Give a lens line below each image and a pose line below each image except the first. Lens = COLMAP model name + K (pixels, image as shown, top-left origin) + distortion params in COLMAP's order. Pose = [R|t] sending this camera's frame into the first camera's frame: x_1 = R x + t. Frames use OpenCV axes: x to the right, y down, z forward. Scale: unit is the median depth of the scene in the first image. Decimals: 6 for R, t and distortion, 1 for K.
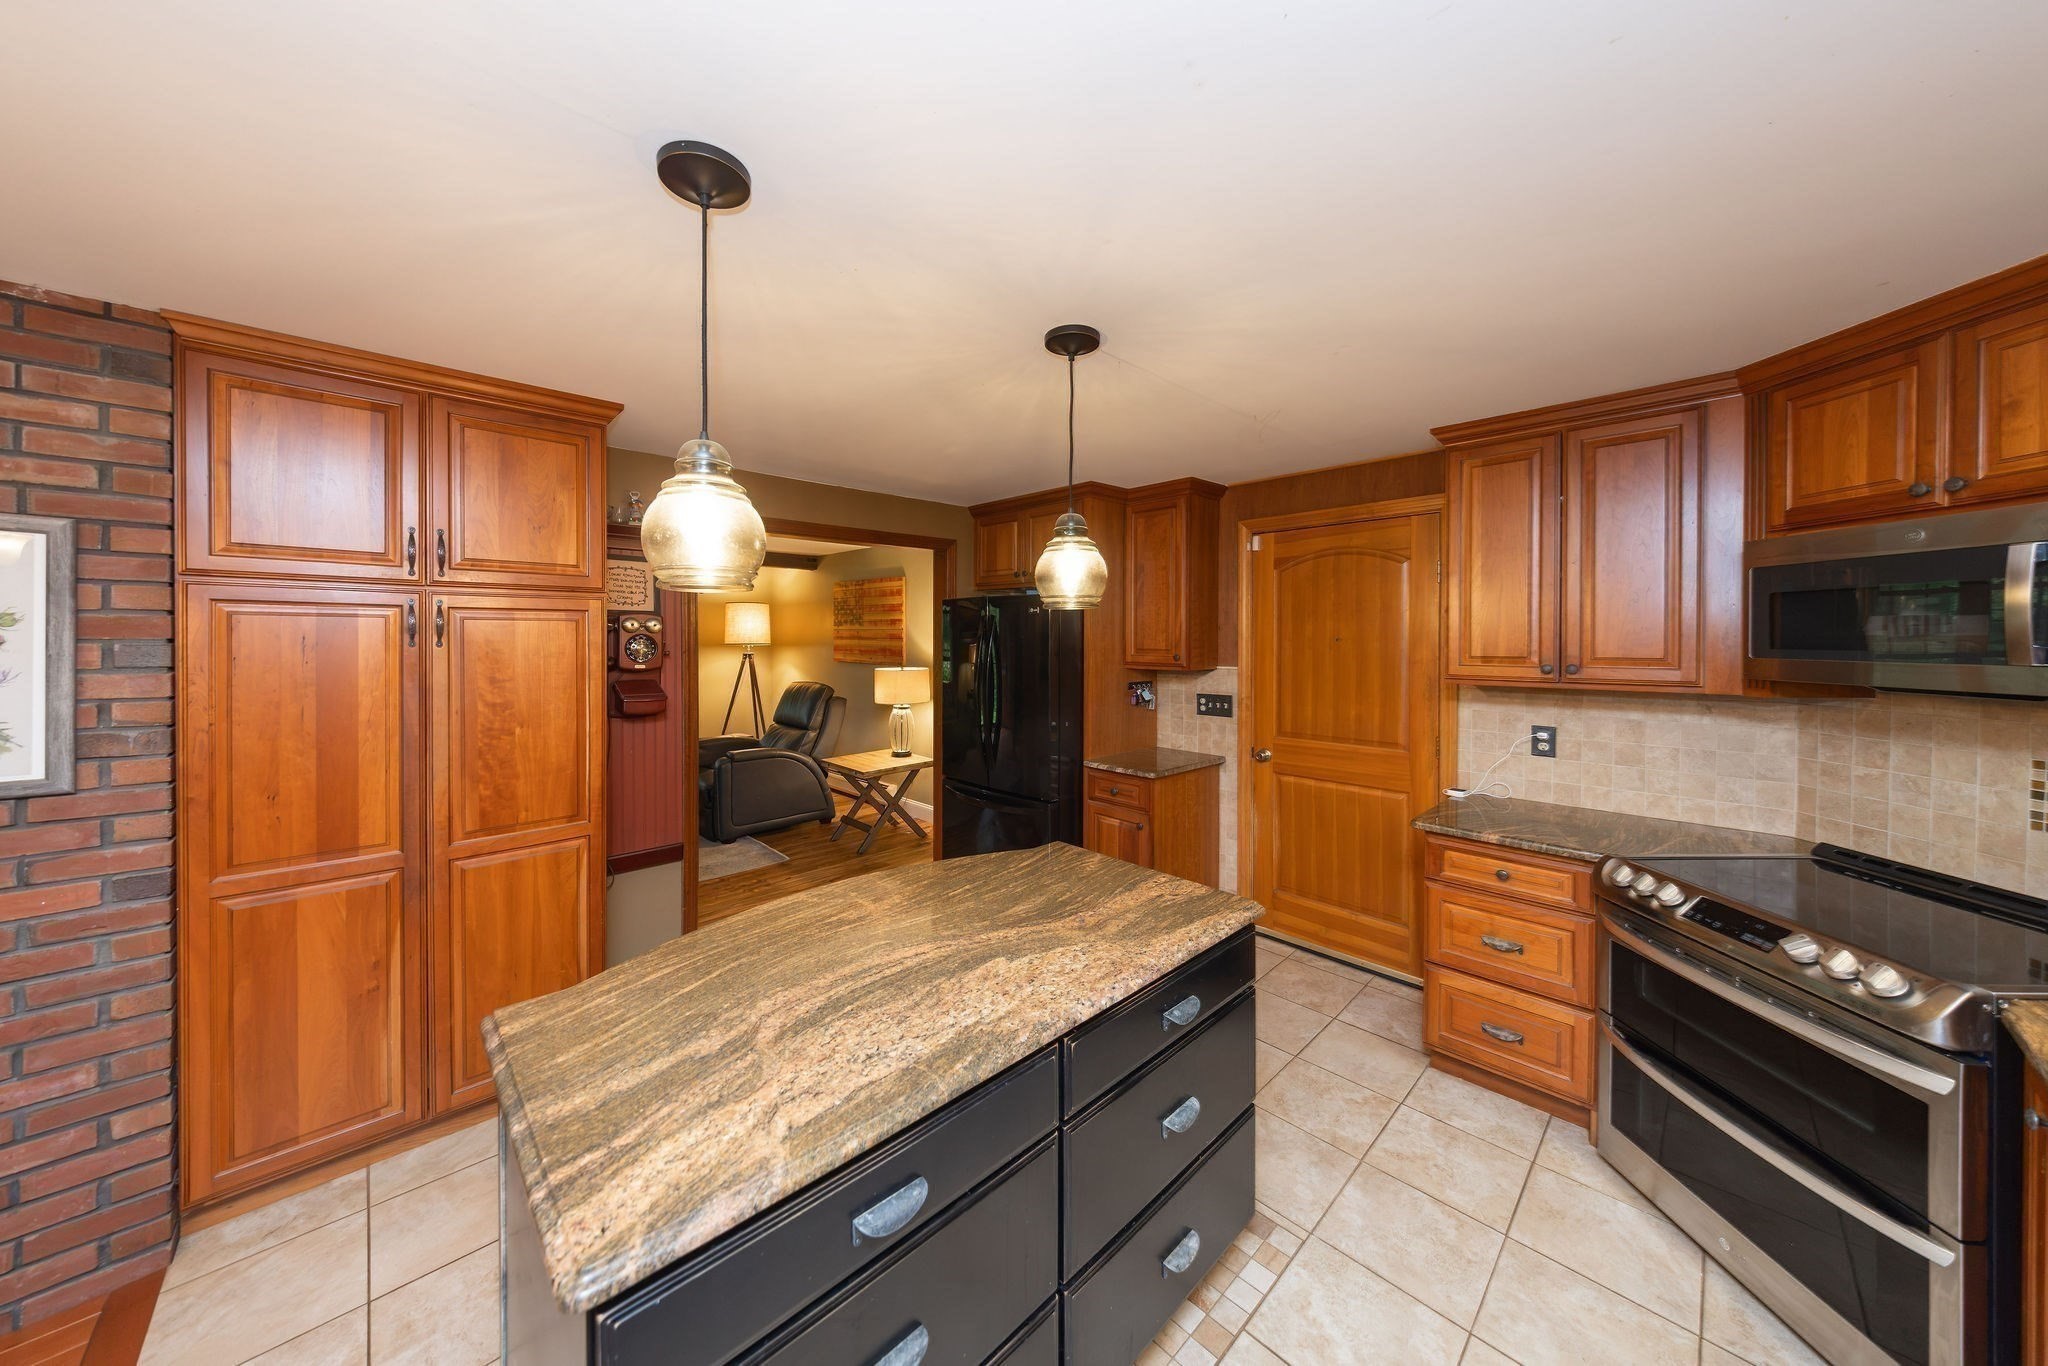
lens RADIAL K [[672.2, 0, 1023.3], [0, 672.2, 635.0], [0, 0, 1]] dist [-0.000736, -0.000252]
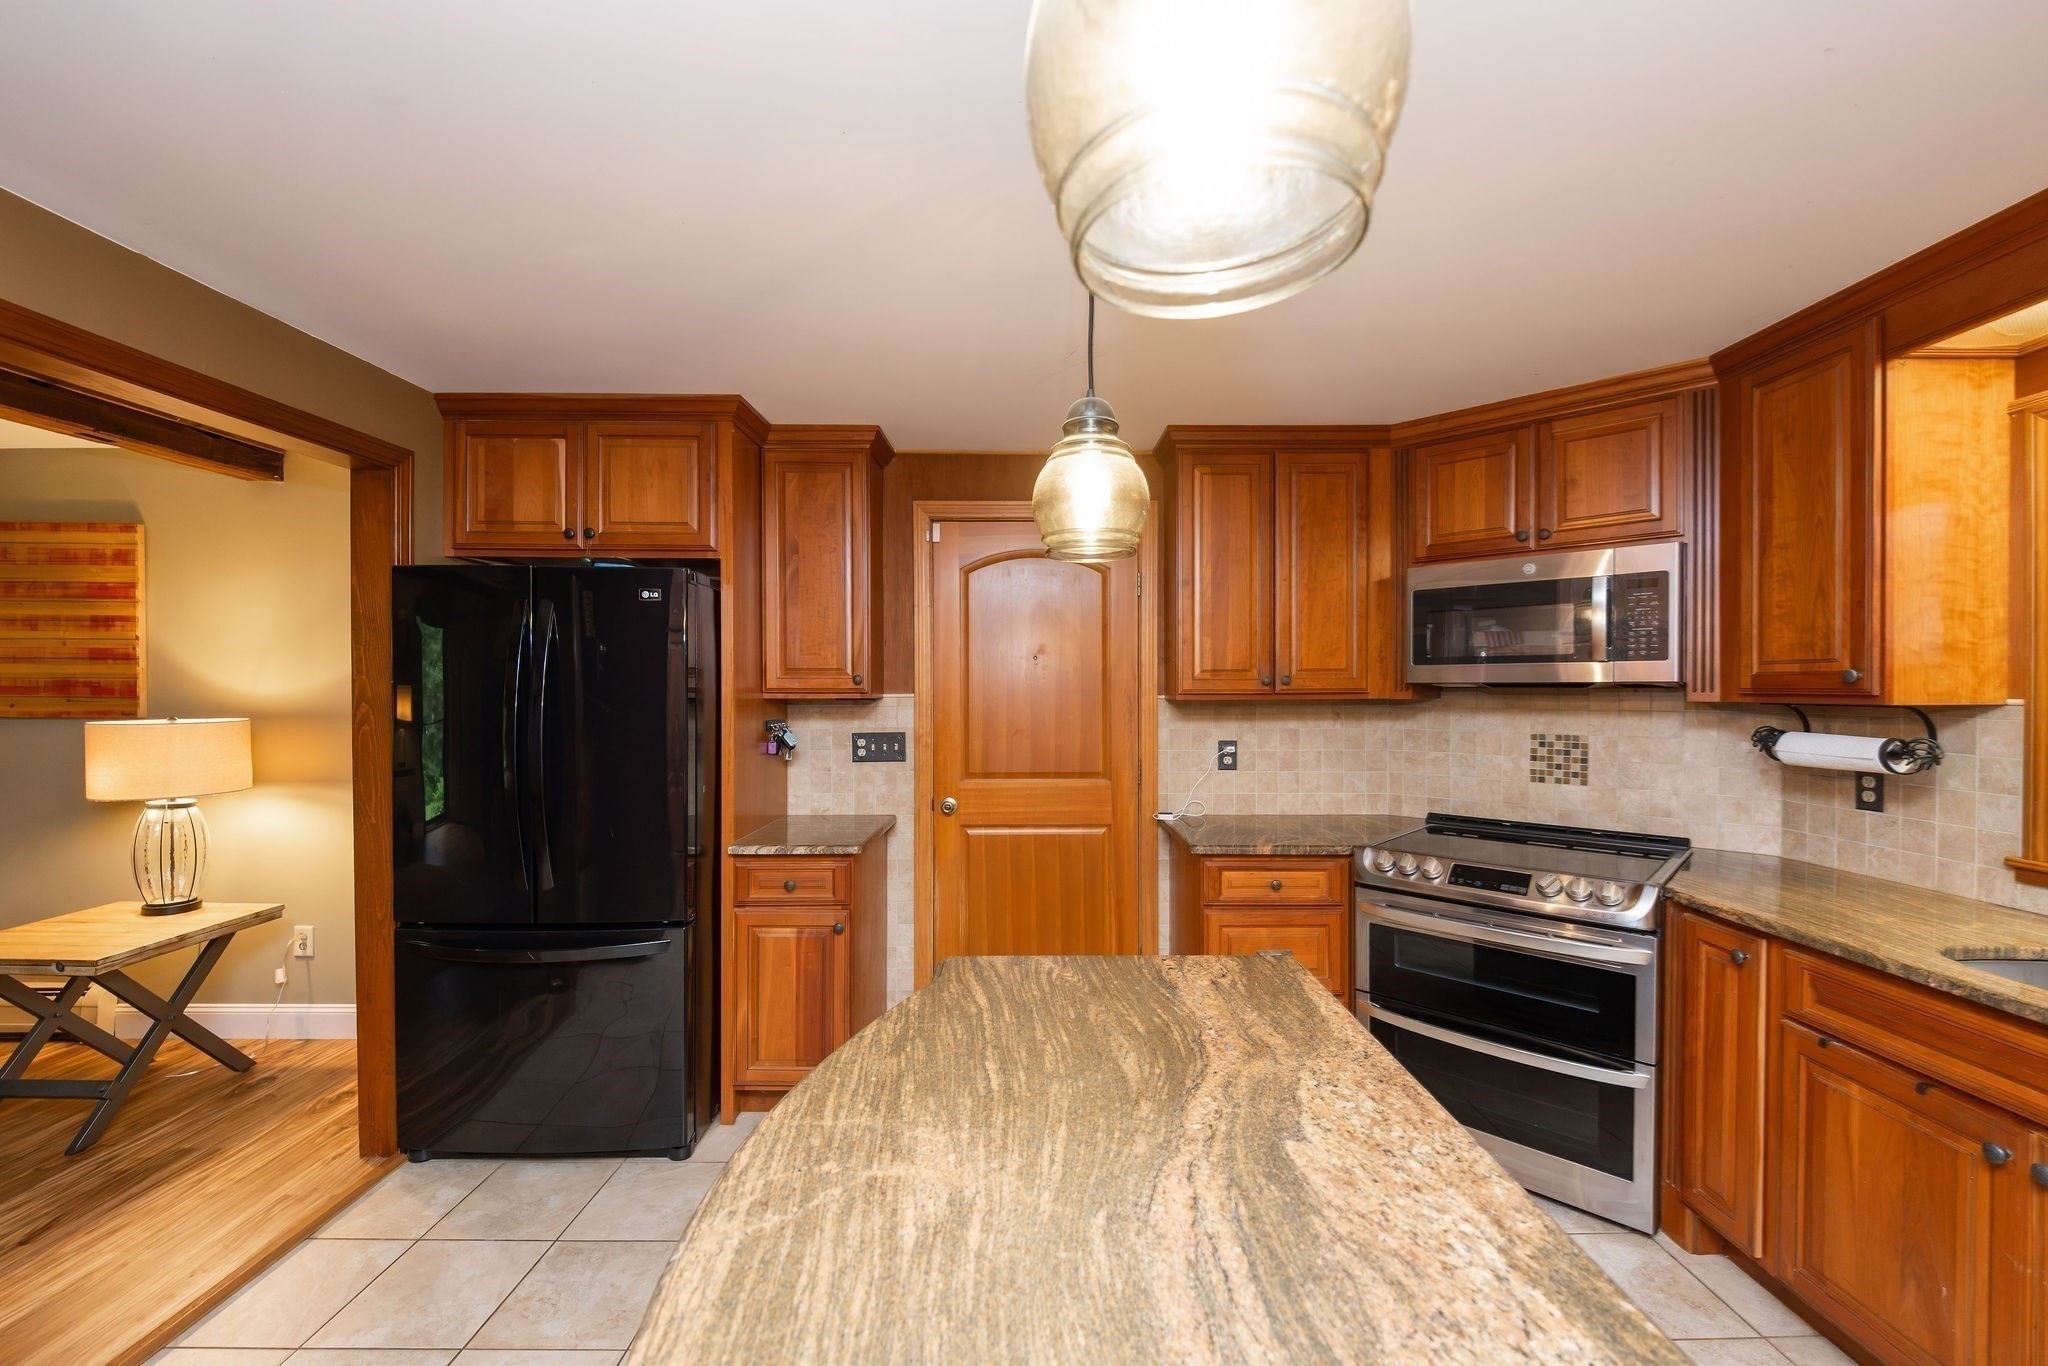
lens RADIAL K [[826.1, 0, 1027.2], [0, 826.1, 692.2], [0, 0, 1]] dist [0.031704, -0.024439]
pose [[0.688573, -0.006623, 0.725137, -0.355282], [0.001906, 0.999971, 0.007323, 0.052075], [-0.725165, -0.003660, 0.688566, 0.354506]]
